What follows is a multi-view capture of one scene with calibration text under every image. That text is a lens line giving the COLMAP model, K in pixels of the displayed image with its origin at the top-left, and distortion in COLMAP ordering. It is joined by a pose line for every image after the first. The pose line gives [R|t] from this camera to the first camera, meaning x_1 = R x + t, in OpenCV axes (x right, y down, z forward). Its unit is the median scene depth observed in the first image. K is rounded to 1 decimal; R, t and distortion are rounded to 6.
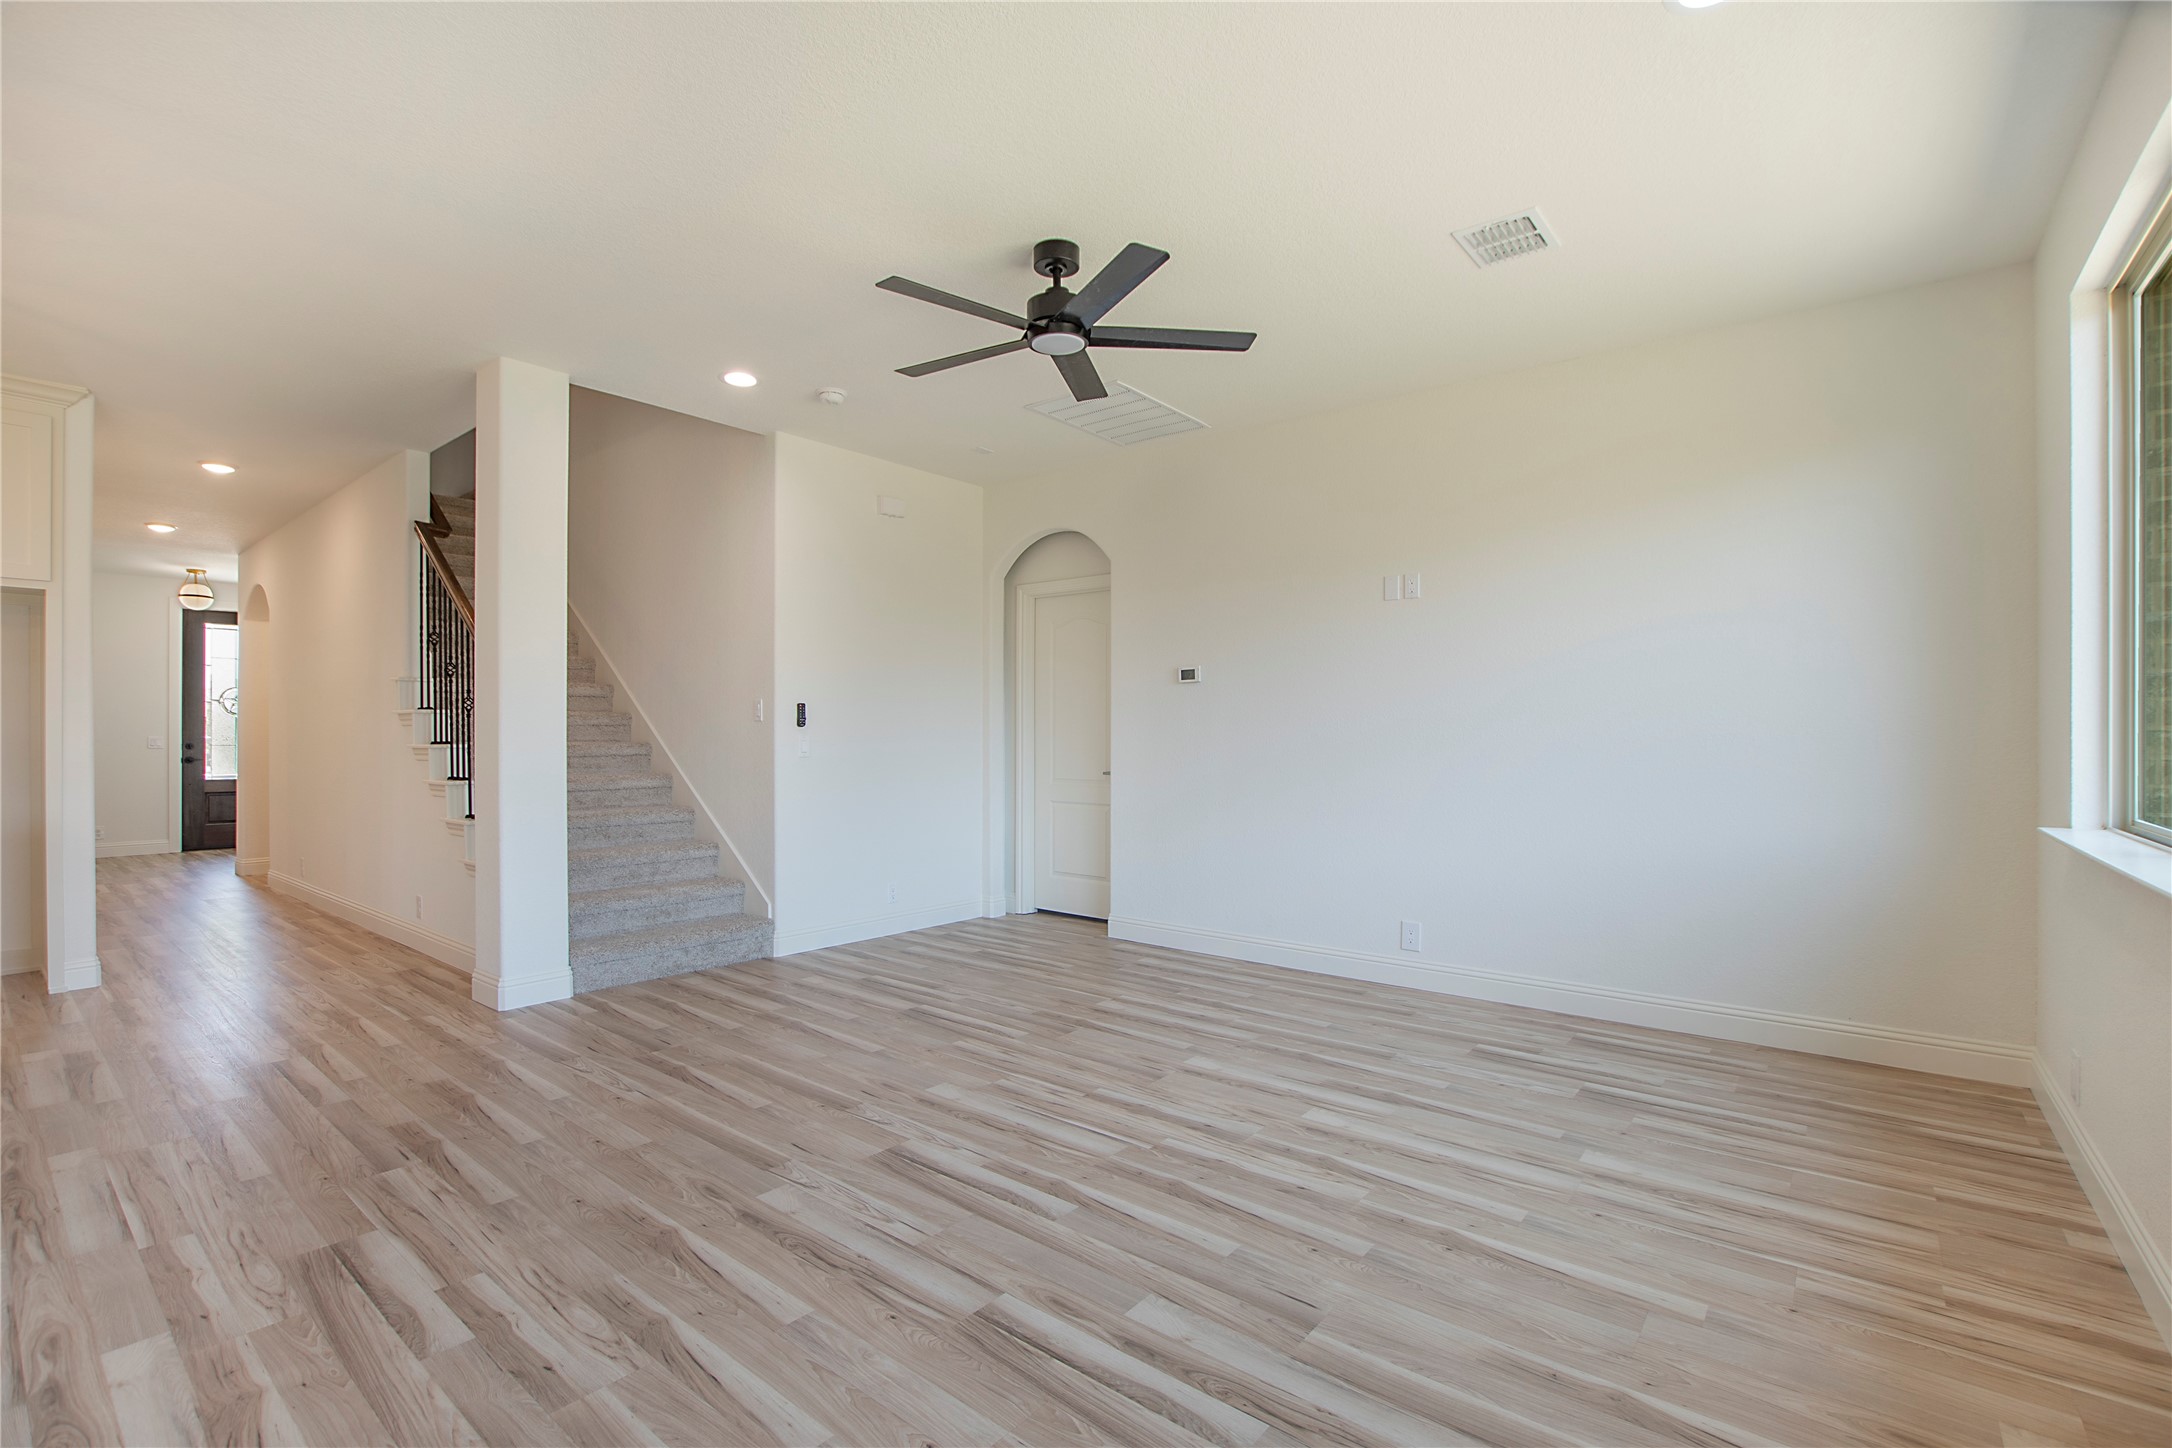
lens RADIAL K [[965.3, 0, 1076.6], [0, 965.3, 725.4], [0, 0, 1]] dist [-0.015229, 0.000317]
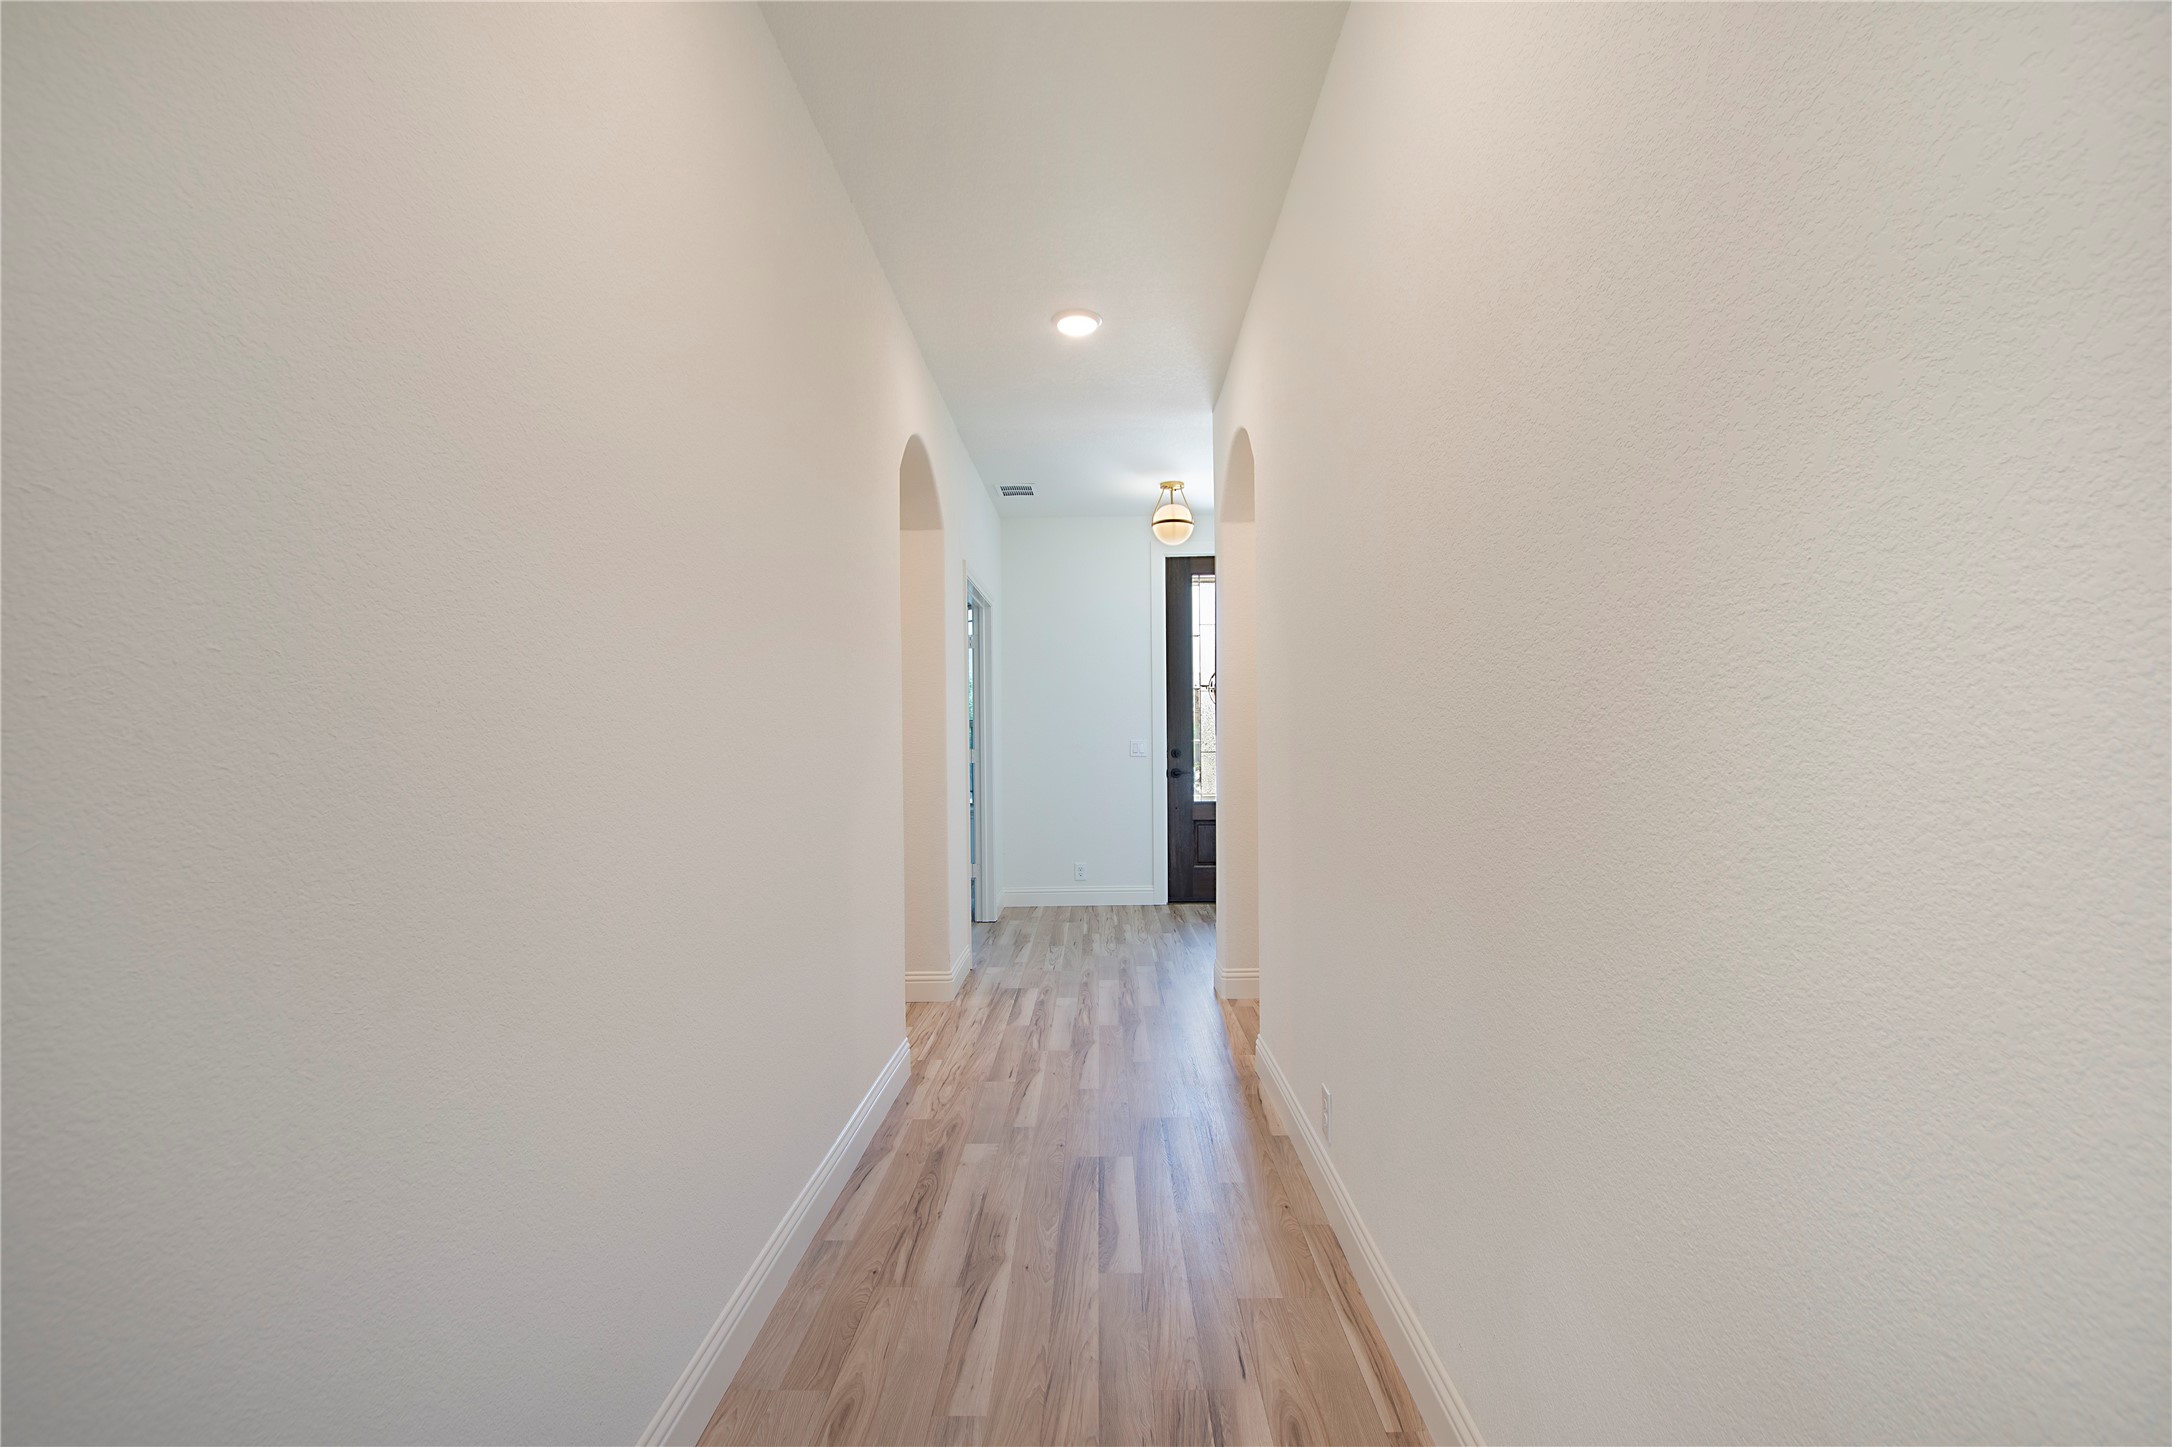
lens RADIAL K [[965.3, 0, 1082.5], [0, 965.3, 731.1], [0, 0, 1]] dist [-0.015229, 0.000317]
pose [[0.614158, -0.012364, -0.789086, -0.412329], [0.007443, 0.999924, -0.009875, 0.011891], [0.789148, 0.000191, 0.614203, 0.509418]]
